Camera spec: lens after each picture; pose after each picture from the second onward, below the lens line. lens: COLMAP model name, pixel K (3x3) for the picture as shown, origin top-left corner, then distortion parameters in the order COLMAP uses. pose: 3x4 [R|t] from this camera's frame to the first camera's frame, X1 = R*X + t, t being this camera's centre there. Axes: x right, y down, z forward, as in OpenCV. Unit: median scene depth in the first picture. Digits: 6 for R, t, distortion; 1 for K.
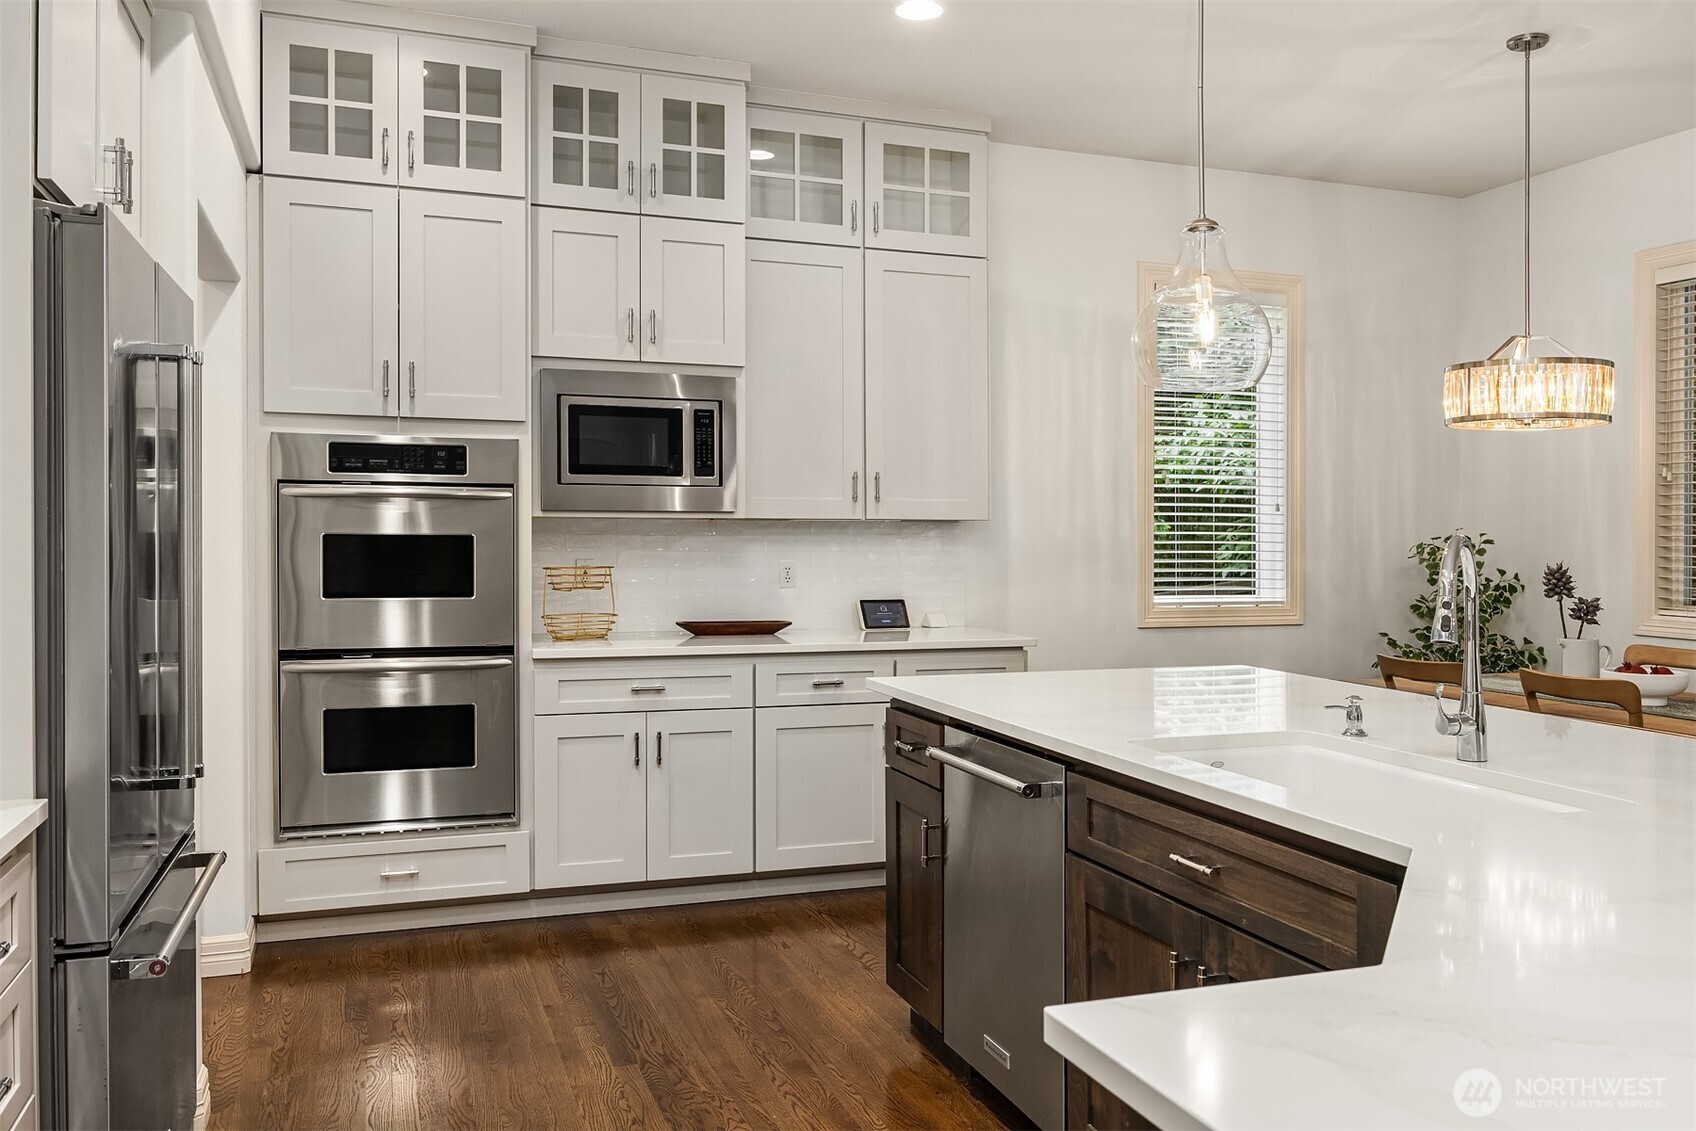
lens RADIAL K [[1374.4, 0, 909.6], [0, 1374.4, 539.5], [0, 0, 1]] dist [-0.008781, 0.005743]
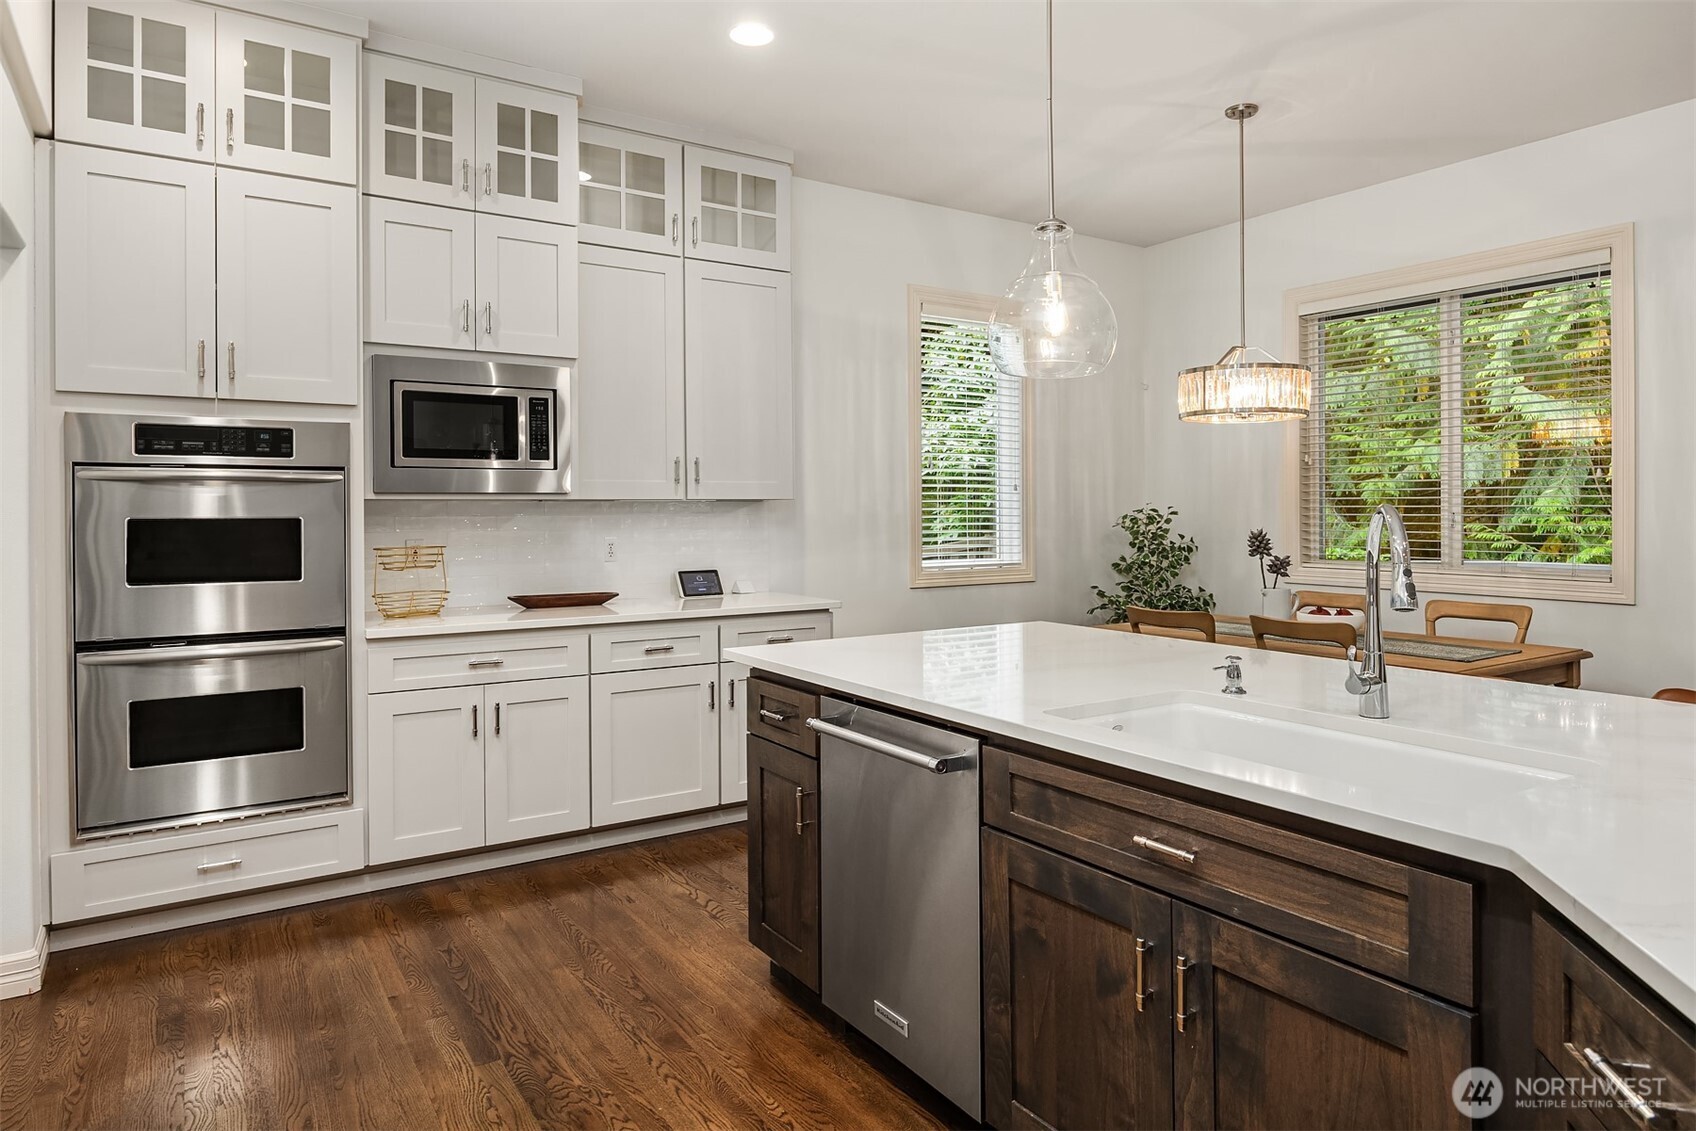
lens RADIAL K [[1035.1, 0, 919.0], [0, 1035.1, 502.0], [0, 0, 1]] dist [-0.007865, -0.001199]
pose [[0.969610, -0.009365, 0.244476, -0.064507], [0.012825, 0.999839, -0.012564, 0.000412], [-0.244319, 0.015317, 0.969574, 0.160434]]
